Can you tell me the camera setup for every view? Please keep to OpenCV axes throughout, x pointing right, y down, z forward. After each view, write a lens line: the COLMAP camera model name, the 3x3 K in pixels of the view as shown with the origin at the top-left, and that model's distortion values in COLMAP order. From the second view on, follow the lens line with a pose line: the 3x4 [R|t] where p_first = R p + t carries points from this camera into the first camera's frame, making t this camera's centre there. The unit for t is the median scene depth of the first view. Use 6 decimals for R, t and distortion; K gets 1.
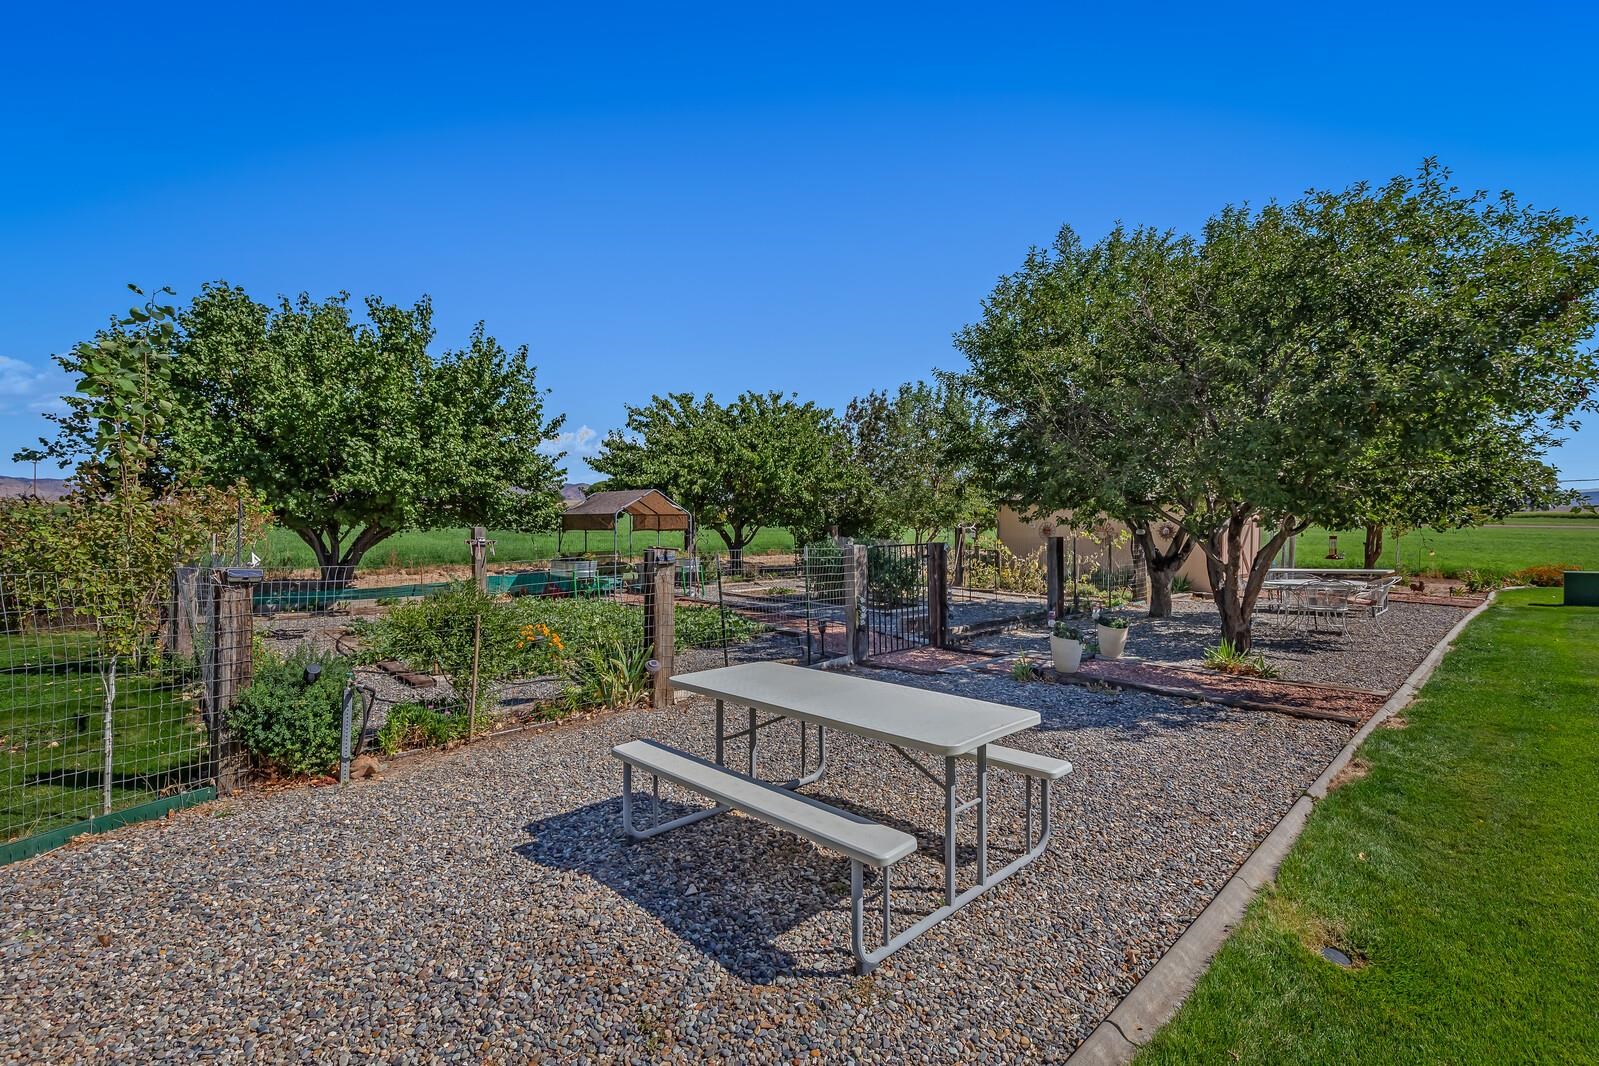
lens RADIAL K [[732.9, 0, 797.3], [0, 732.9, 530.7], [0, 0, 1]] dist [0.000914, 0.000363]
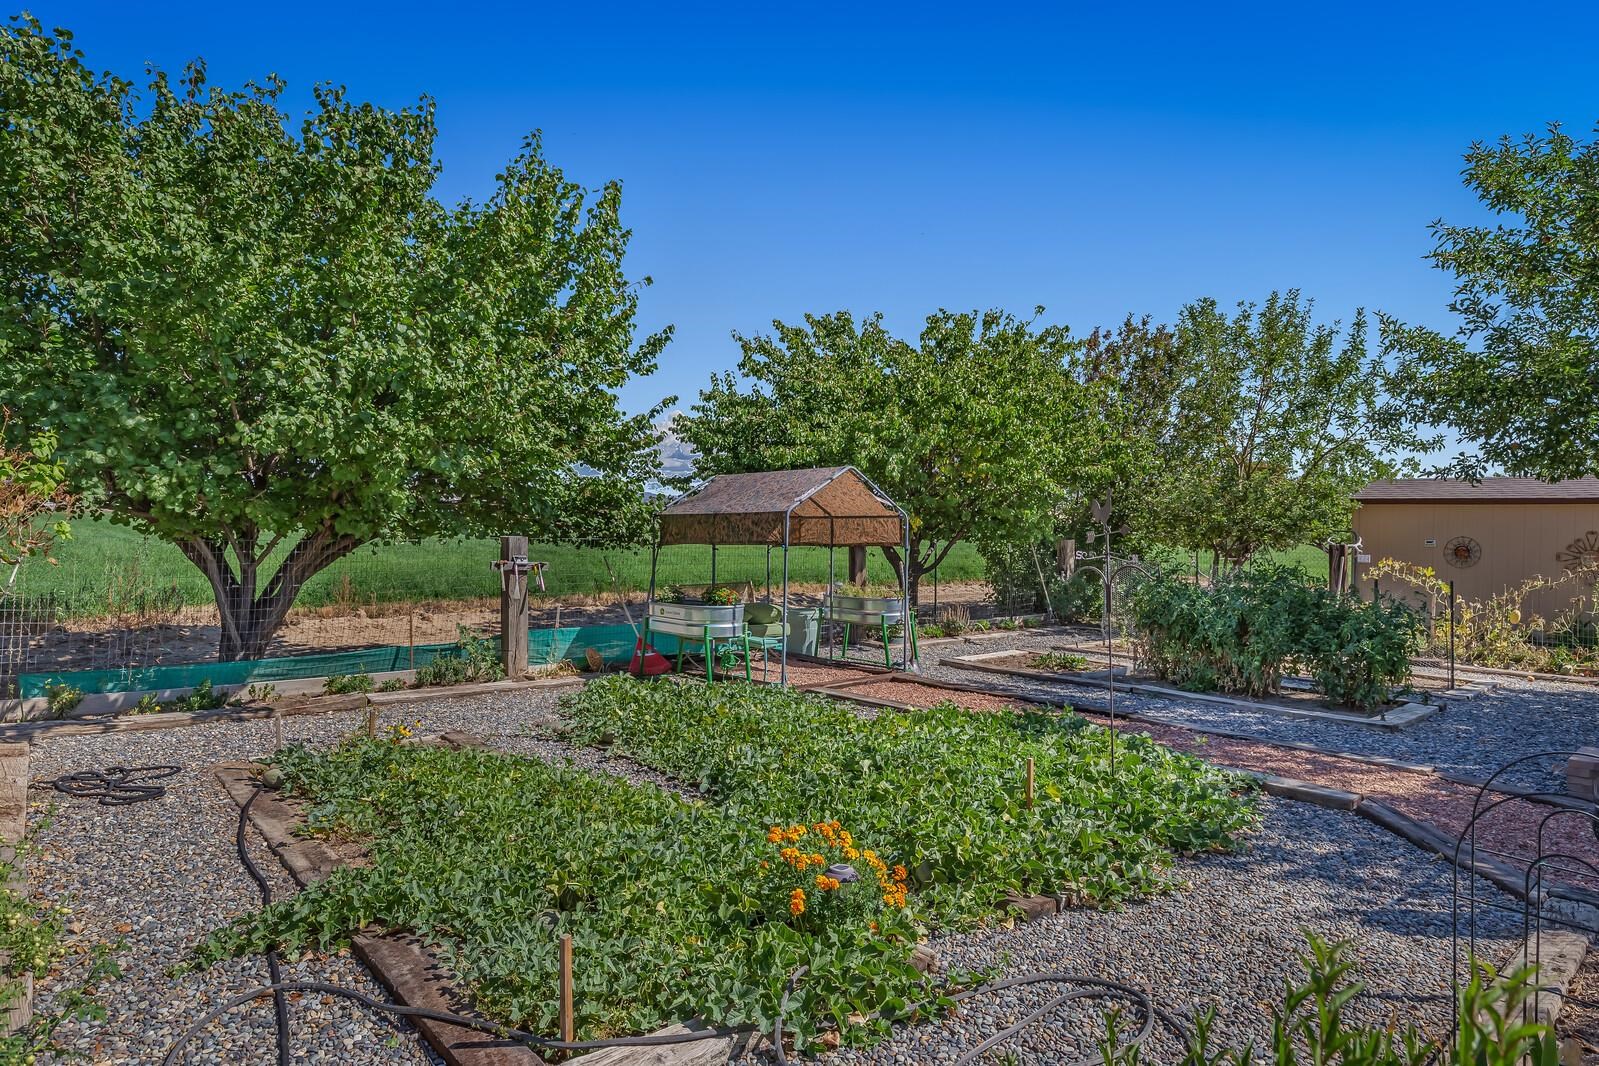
lens RADIAL K [[962.8, 0, 801.6], [0, 962.8, 533.1], [0, 0, 1]] dist [-0.002207, -0.004259]
pose [[0.998861, 0.009503, -0.046765, -0.207166], [-0.010284, 0.999811, -0.016479, 0.001927], [0.046600, 0.016941, 0.998770, 0.337058]]
